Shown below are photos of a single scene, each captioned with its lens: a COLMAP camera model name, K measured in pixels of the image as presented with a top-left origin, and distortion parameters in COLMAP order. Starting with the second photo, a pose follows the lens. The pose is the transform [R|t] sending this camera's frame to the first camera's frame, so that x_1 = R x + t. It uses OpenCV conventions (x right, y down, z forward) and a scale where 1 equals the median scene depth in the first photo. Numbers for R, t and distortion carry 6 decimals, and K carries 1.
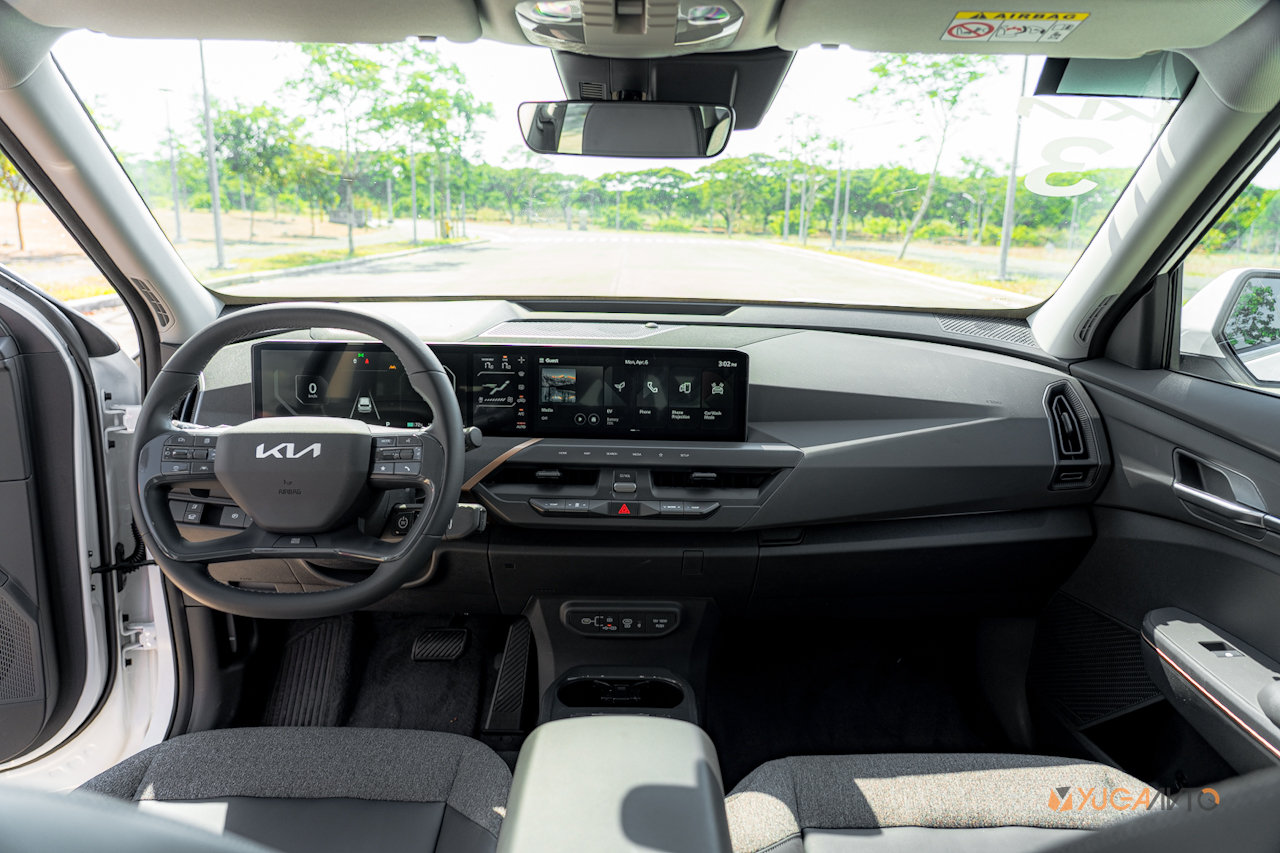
lens RADIAL K [[754.8, 0, 640.0], [0, 754.8, 426.5], [0, 0, 1]] dist [-0.028565, -0.000793]
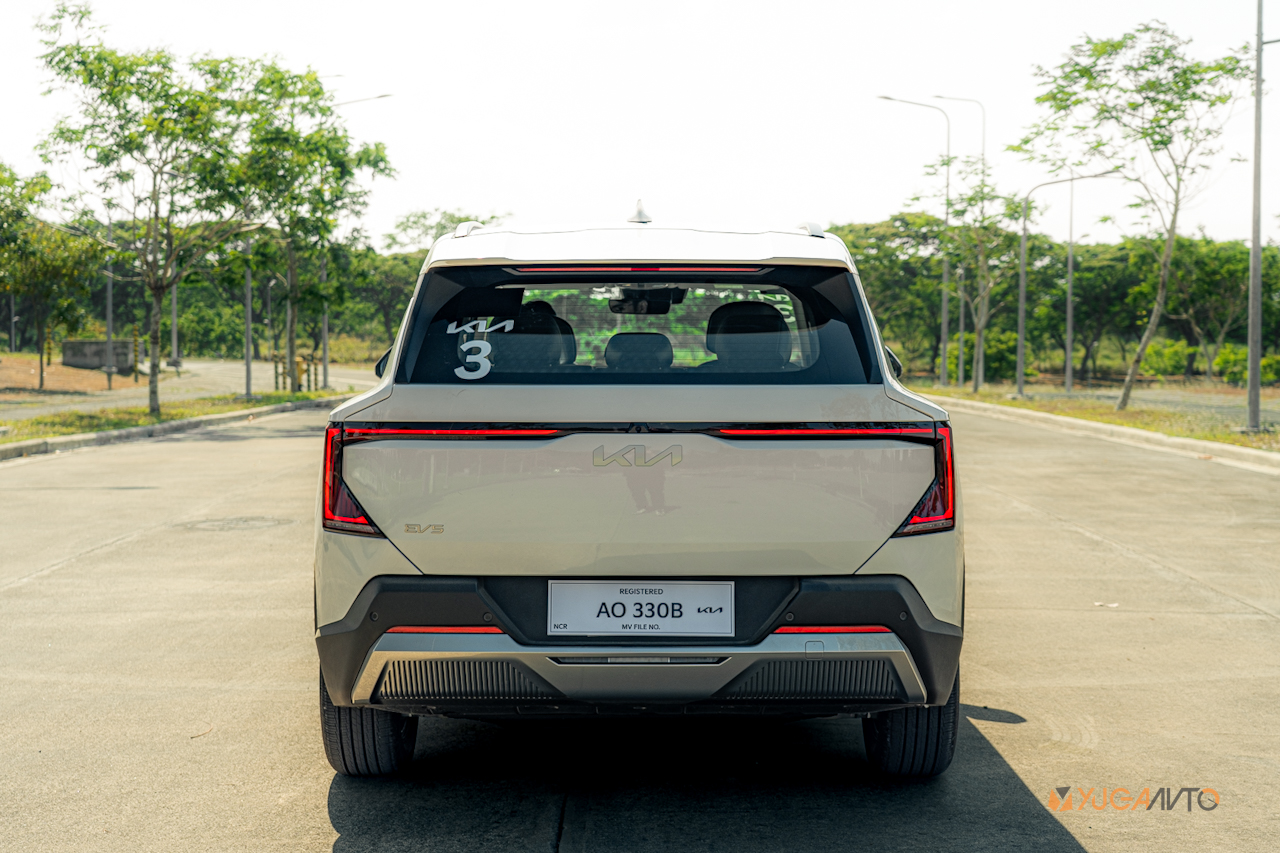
lens RADIAL K [[1873.6, 0, 640.0], [0, 1873.6, 426.5], [0, 0, 1]] dist [-0.001107, 0.011777]
pose [[0.999772, -0.015891, -0.014242, 0.002645], [0.012207, 0.973322, -0.229120, 0.080039], [0.017503, 0.228894, 0.973294, -0.276818]]
